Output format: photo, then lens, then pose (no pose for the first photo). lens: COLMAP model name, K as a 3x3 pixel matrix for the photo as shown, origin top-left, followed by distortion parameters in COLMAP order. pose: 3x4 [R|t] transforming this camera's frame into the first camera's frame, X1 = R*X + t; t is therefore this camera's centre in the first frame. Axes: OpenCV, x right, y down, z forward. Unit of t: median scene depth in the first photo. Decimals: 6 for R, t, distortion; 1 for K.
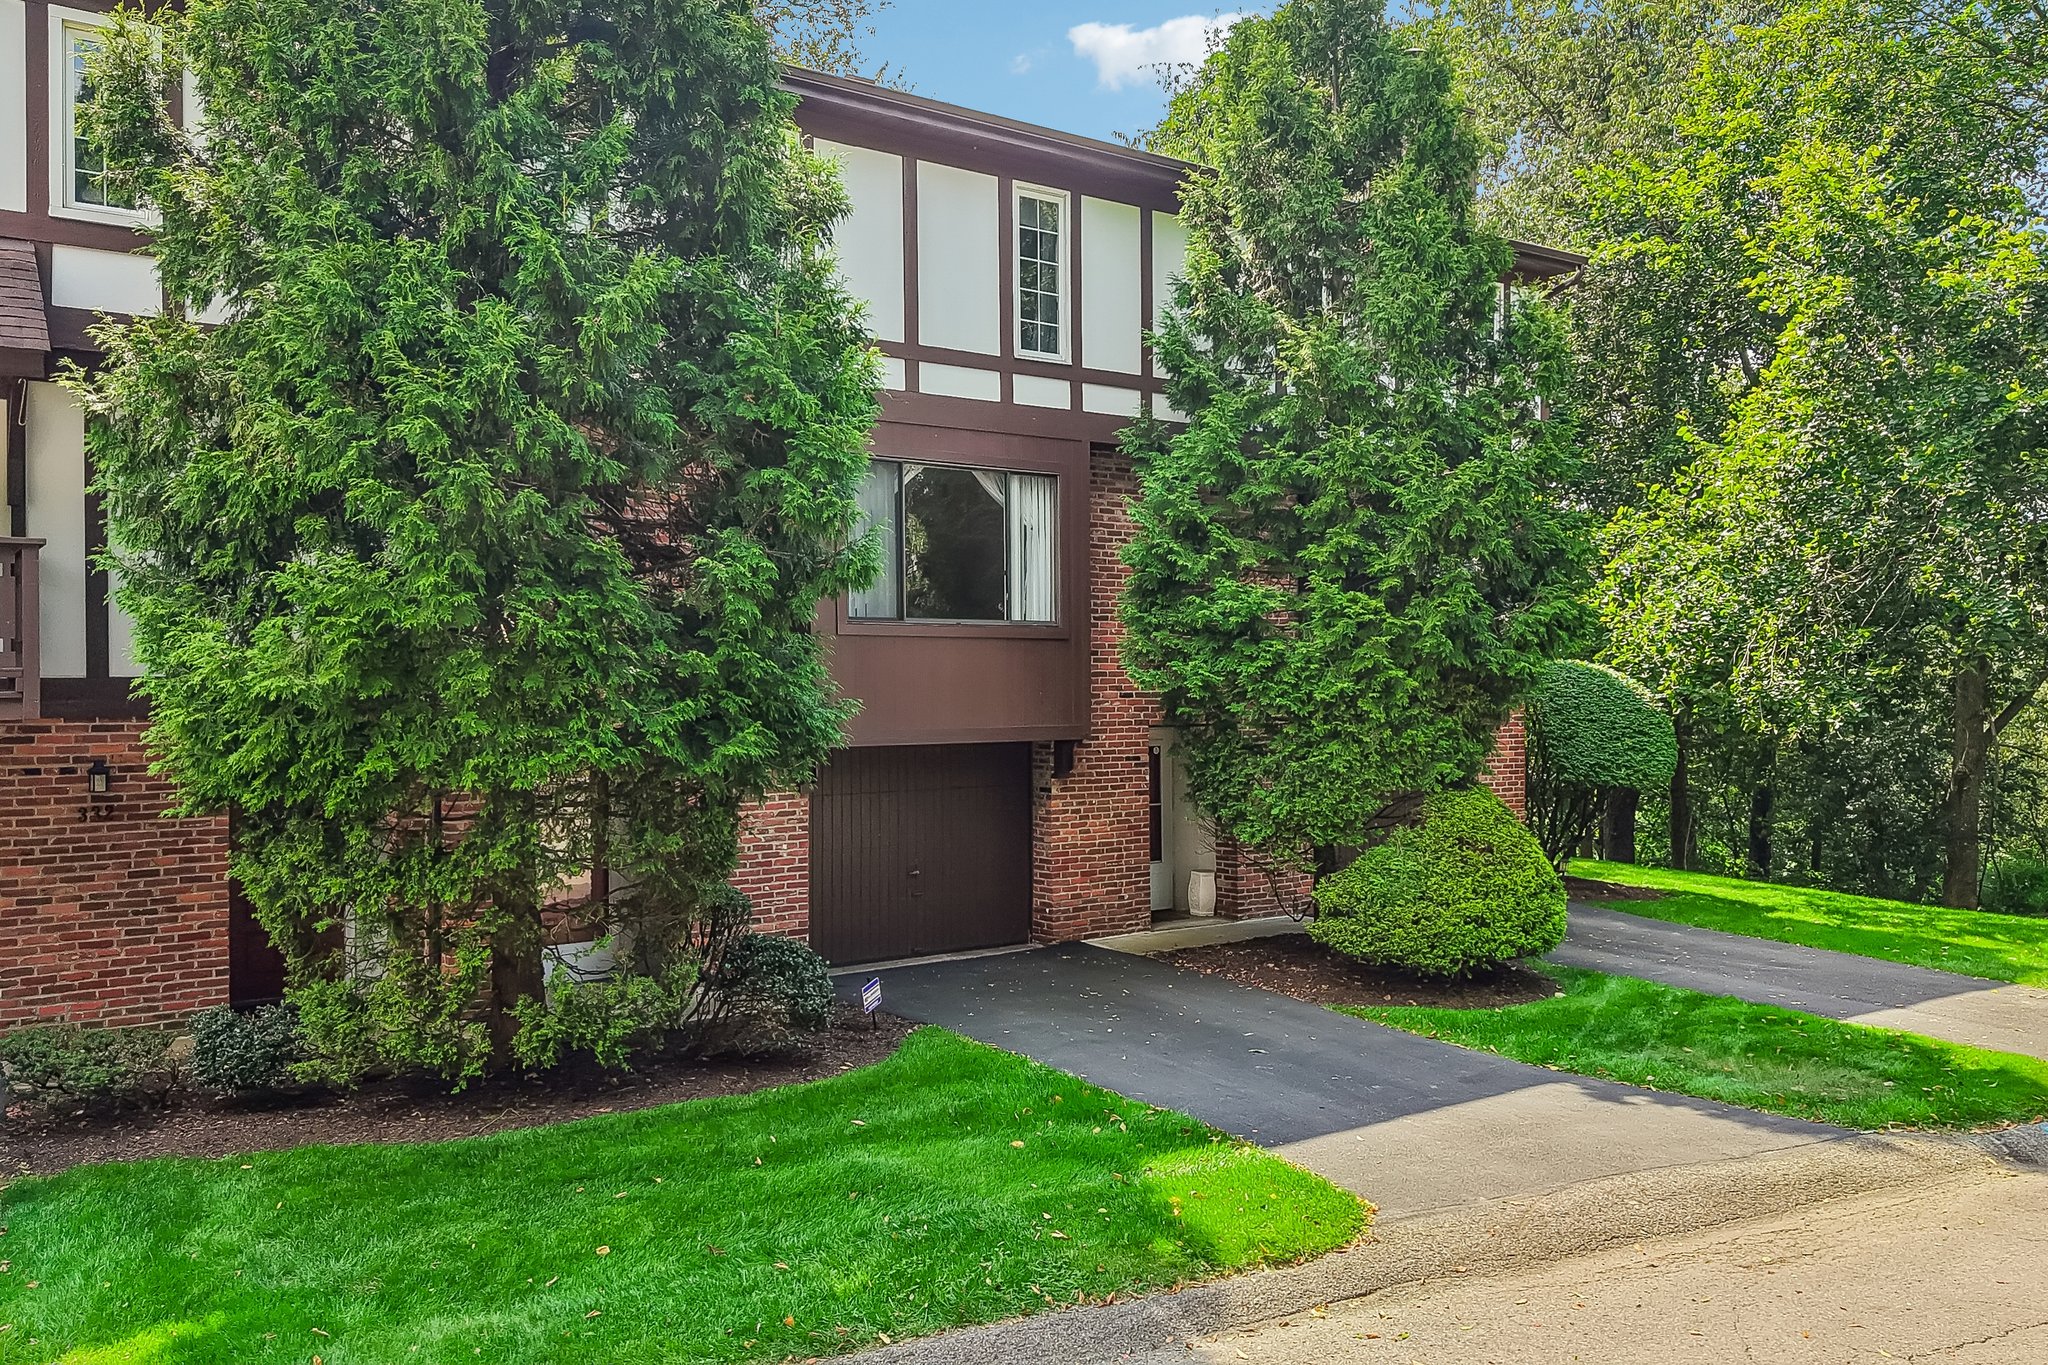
lens RADIAL K [[1589.8, 0, 1024.0], [0, 1589.8, 682.5], [0, 0, 1]] dist [0.061371, -0.078040]
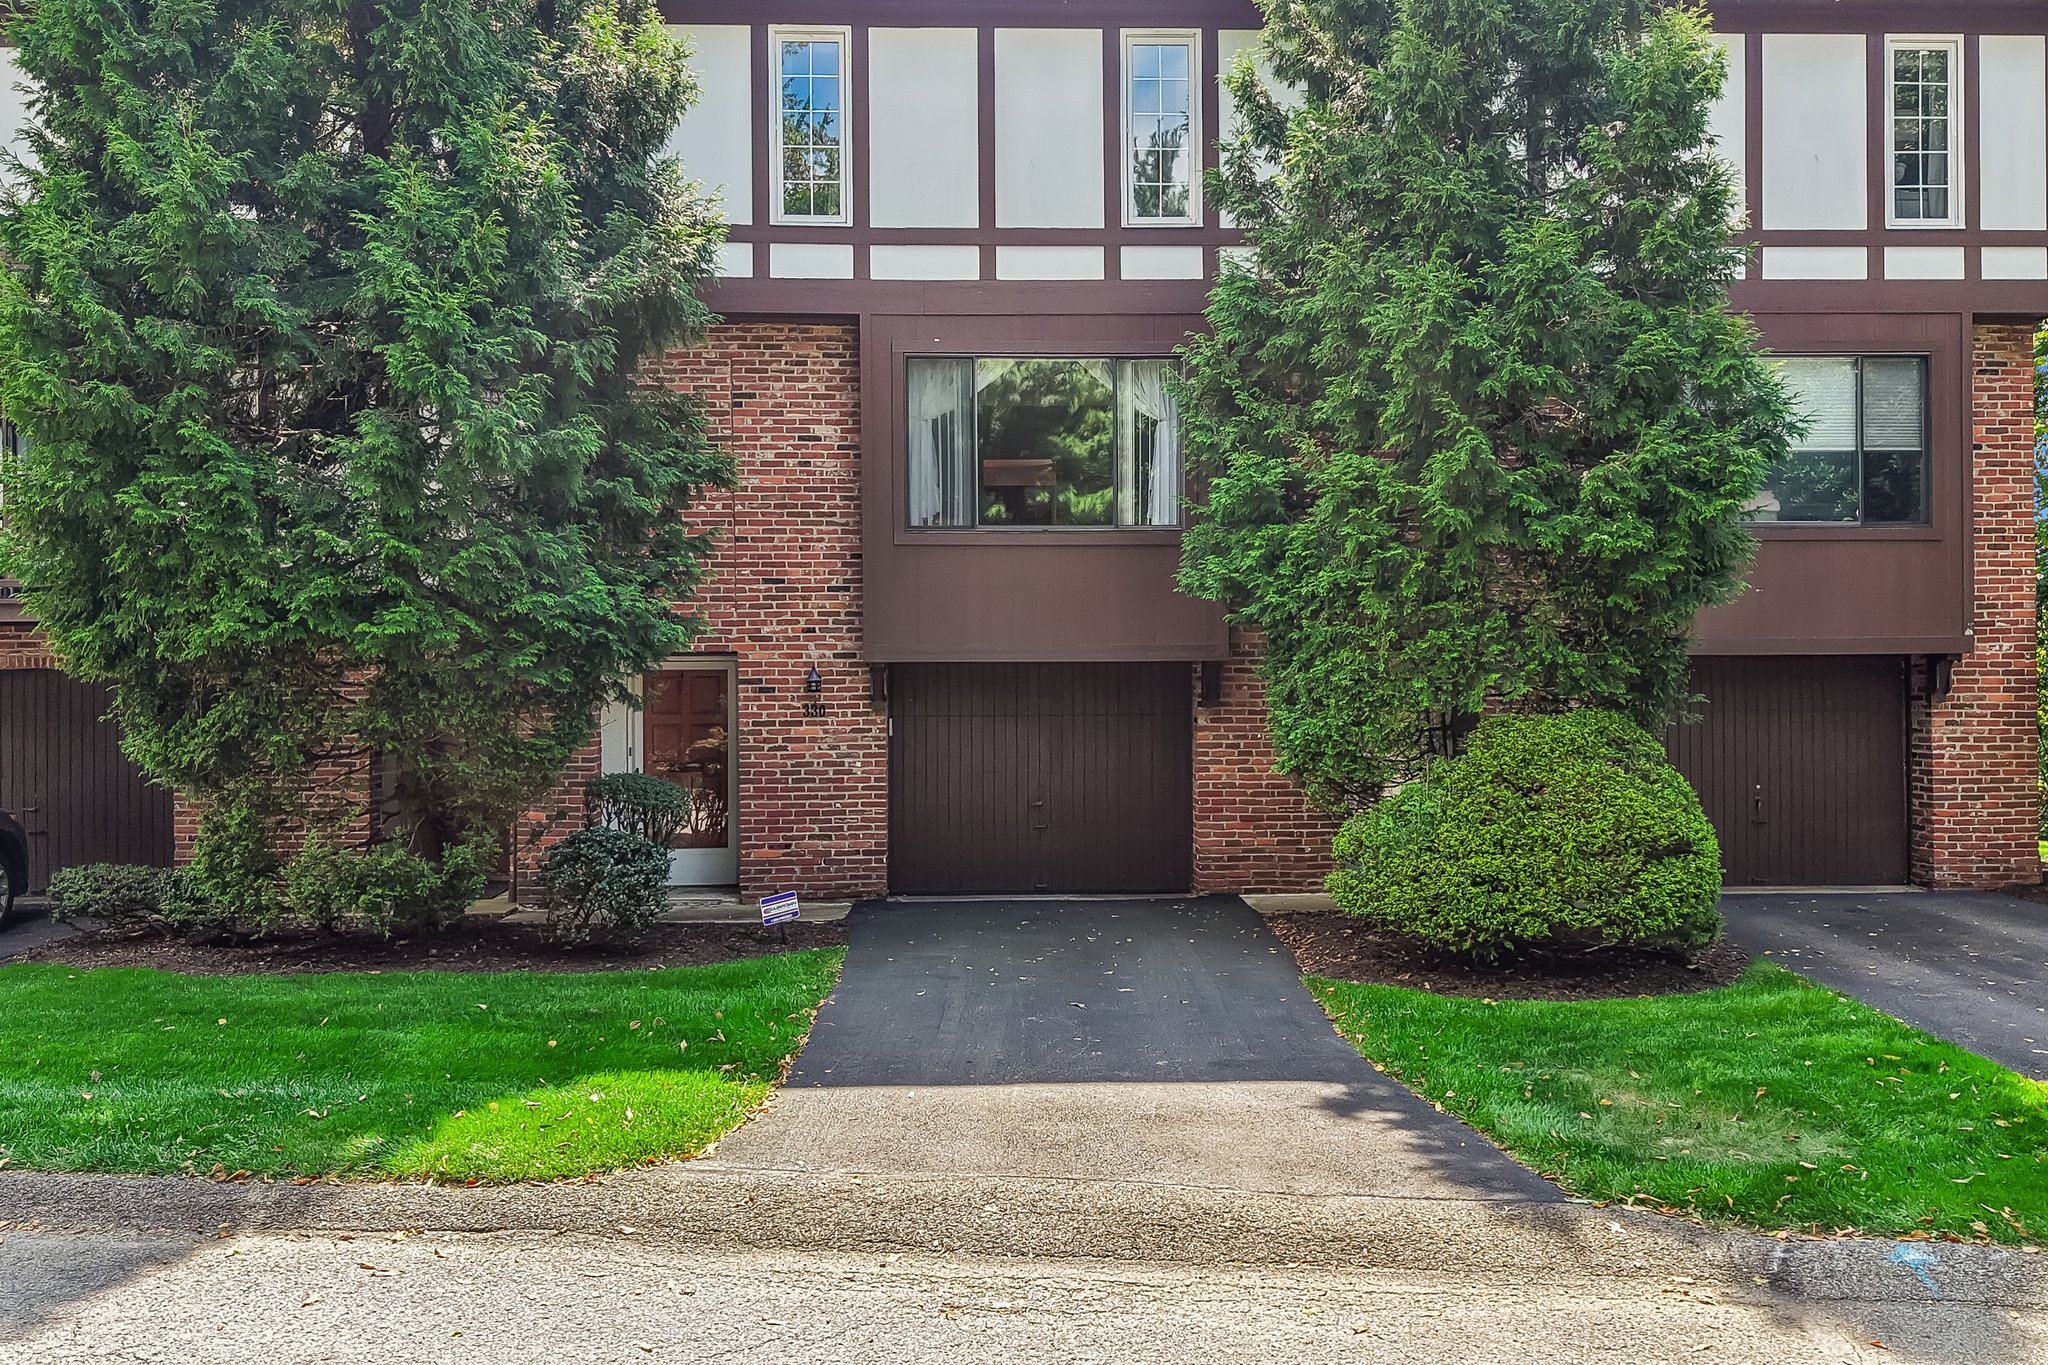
lens RADIAL K [[1594.5, 0, 1027.3], [0, 1594.5, 690.3], [0, 0, 1]] dist [0.124756, -0.245482]
pose [[0.835405, 0.004560, -0.549615, 0.501867], [0.000392, 0.999960, 0.008891, 0.051552], [0.549634, -0.007643, 0.835370, 0.251090]]
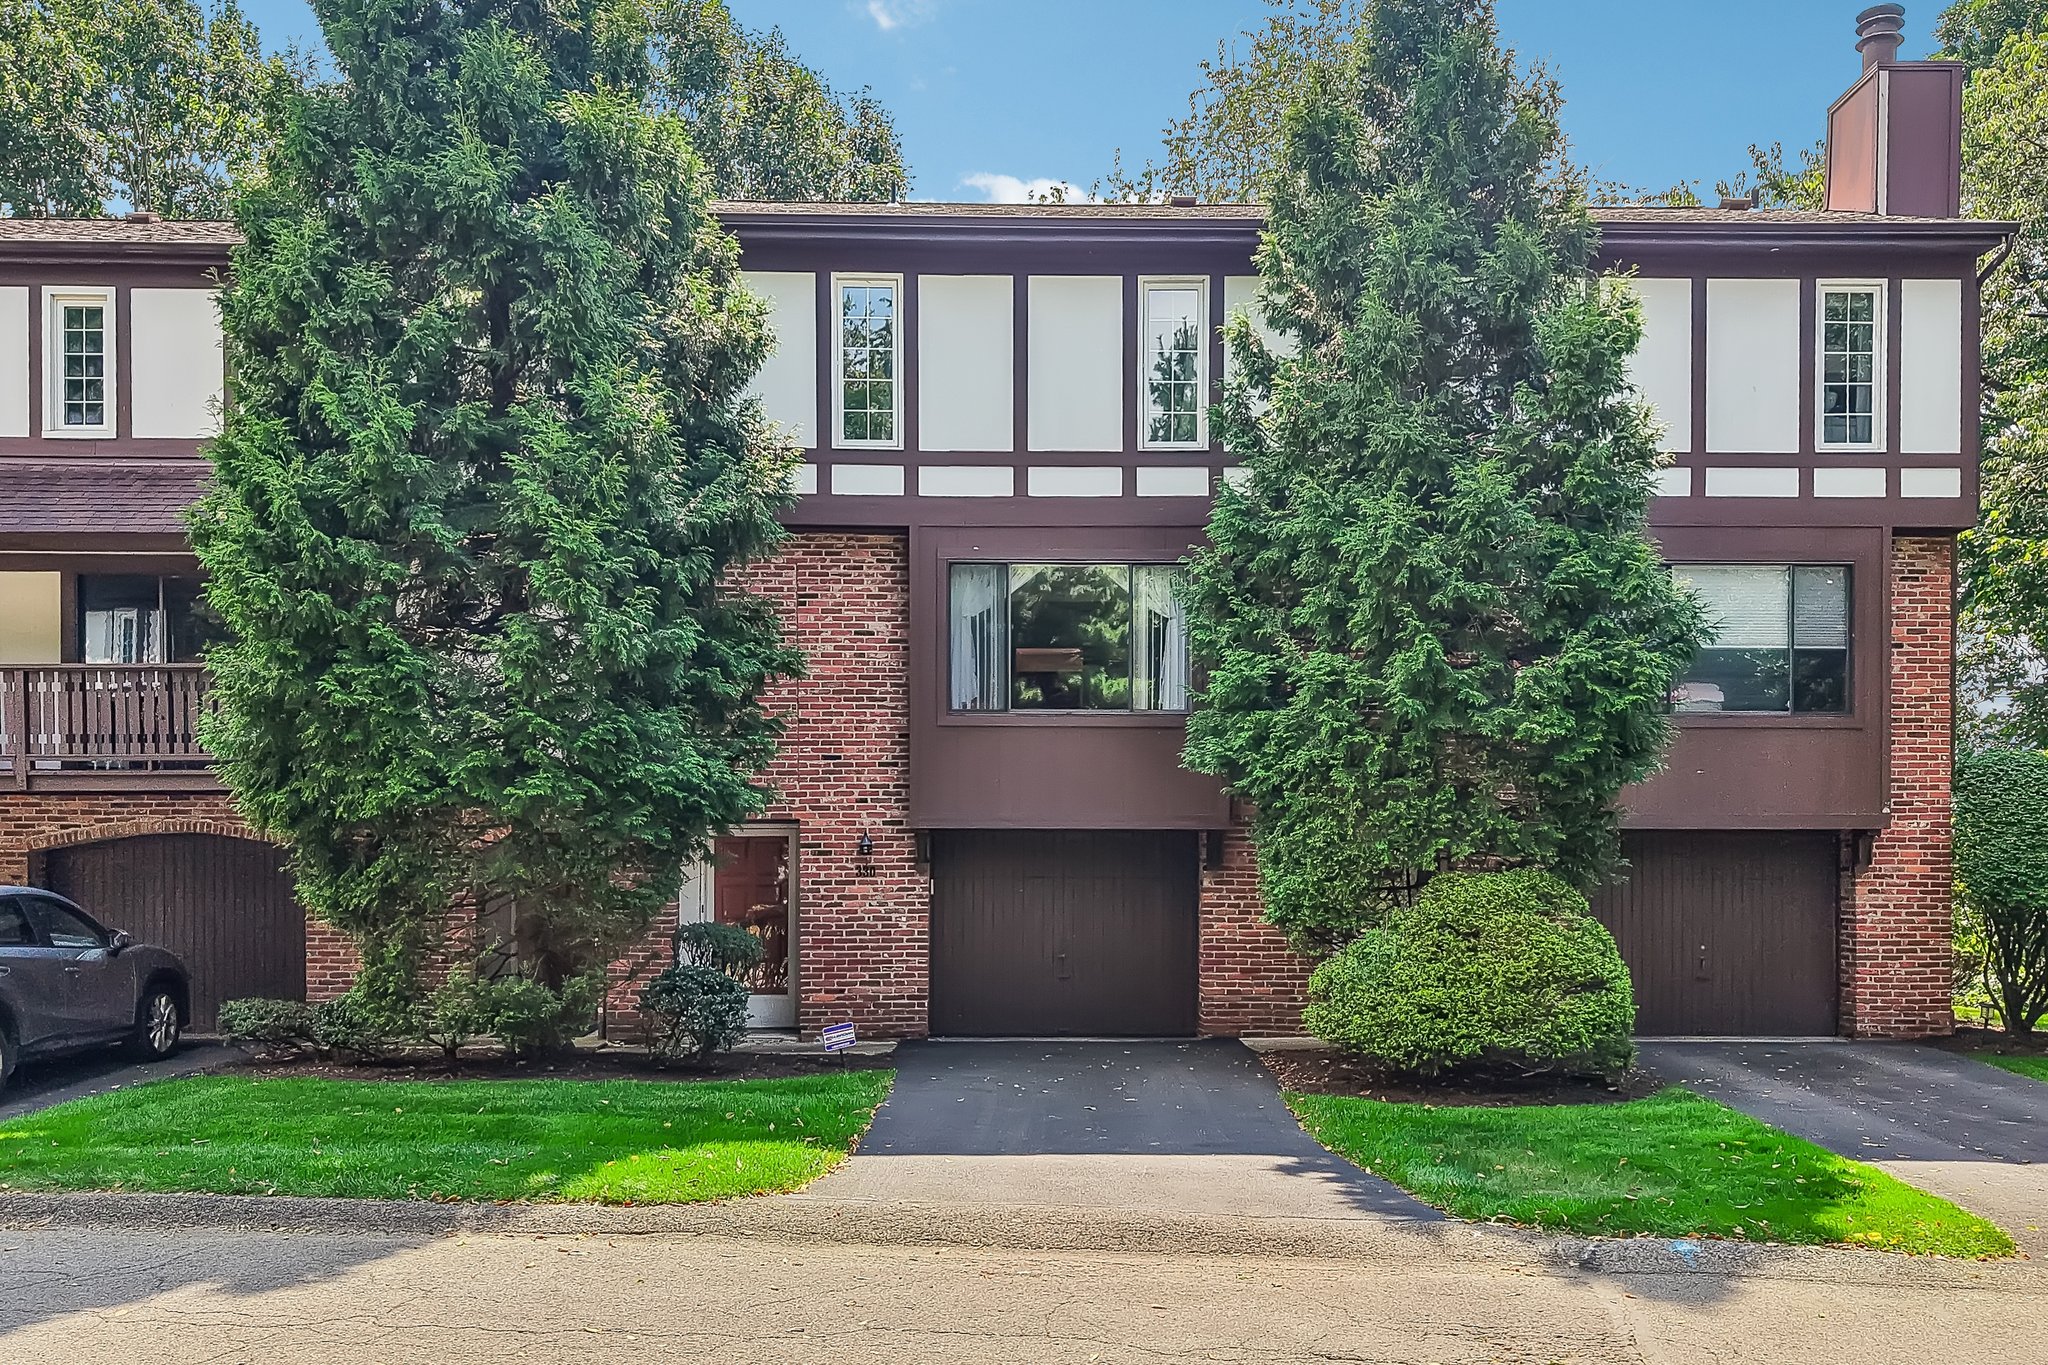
lens RADIAL K [[1620.0, 0, 1026.0], [0, 1620.0, 900.4], [0, 0, 1]] dist [-0.004820, 0.001574]
pose [[0.823853, 0.019328, -0.566473, 0.593943], [-0.006615, 0.999678, 0.024489, 0.065176], [0.566764, -0.016429, 0.823716, 0.120378]]
